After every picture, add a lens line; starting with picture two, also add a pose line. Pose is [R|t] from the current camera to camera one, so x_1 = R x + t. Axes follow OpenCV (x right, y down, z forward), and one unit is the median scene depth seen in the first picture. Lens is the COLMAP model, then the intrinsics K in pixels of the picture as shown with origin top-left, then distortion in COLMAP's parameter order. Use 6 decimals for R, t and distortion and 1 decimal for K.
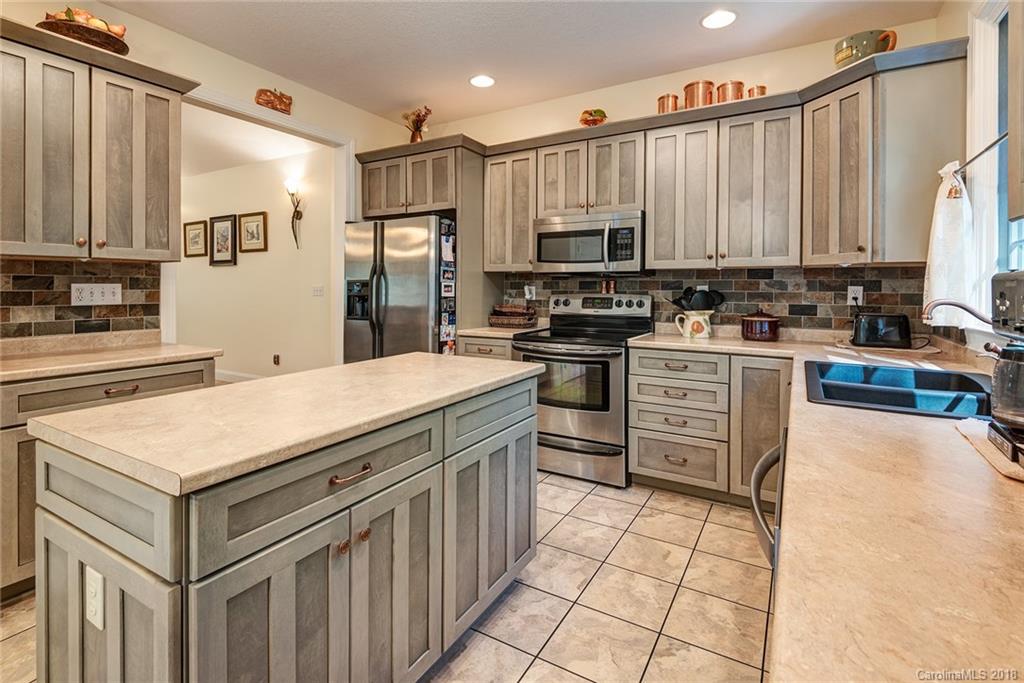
lens RADIAL K [[482.8, 0, 500.8], [0, 482.8, 288.2], [0, 0, 1]] dist [0.000973, -0.000828]
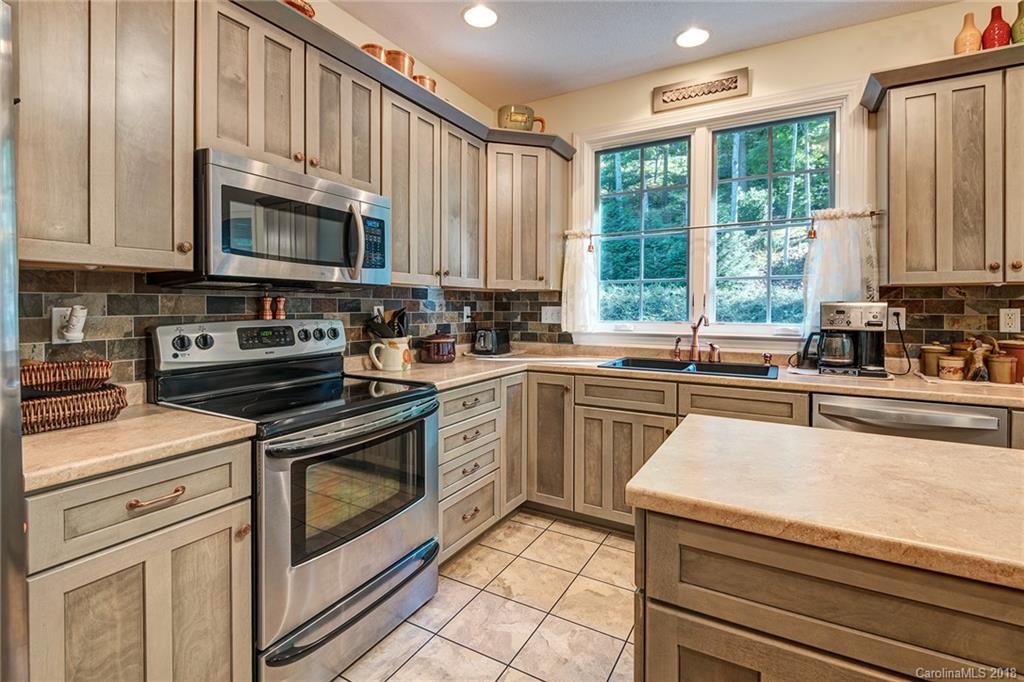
lens RADIAL K [[478.2, 0, 517.8], [0, 478.2, 309.1], [0, 0, 1]] dist [0.029386, -0.016398]
pose [[-0.040062, -0.008239, 0.999163, -0.384988], [0.001631, 0.999964, 0.008311, -0.005974], [-0.999196, 0.001963, -0.040047, 0.779514]]
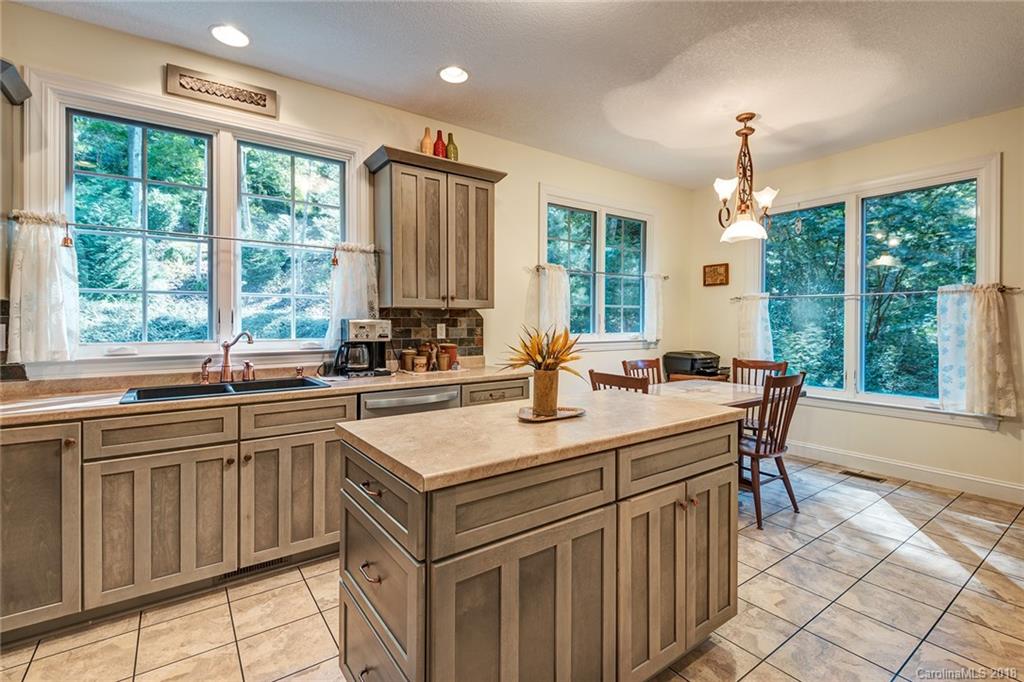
lens RADIAL K [[474.7, 0, 526.0], [0, 474.7, 326.2], [0, 0, 1]] dist [0.001553, -0.000943]
pose [[-0.931447, -0.004174, 0.363854, -0.292894], [0.000943, 0.999903, 0.013884, -0.008797], [-0.363877, 0.013275, -0.931352, 0.974644]]
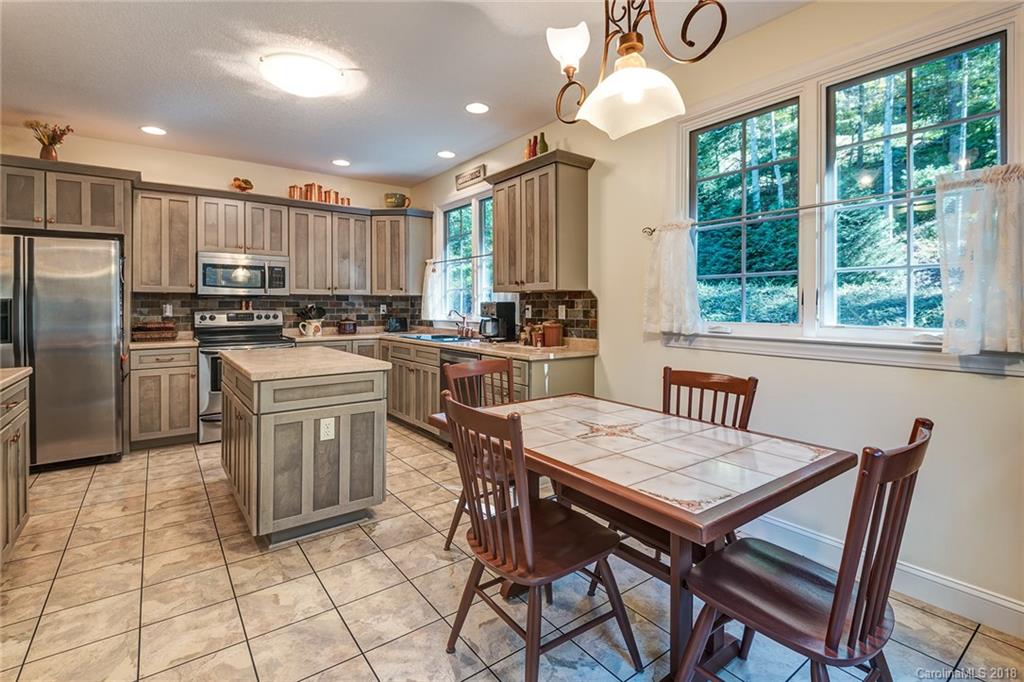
lens RADIAL K [[475.0, 0, 513.9], [0, 475.0, 306.9], [0, 0, 1]] dist [0.001545, -0.000457]
pose [[0.362315, -0.004606, 0.932044, -0.828868], [0.003837, 0.999987, 0.003450, -0.000399], [-0.932048, 0.002326, 0.362328, -0.231655]]
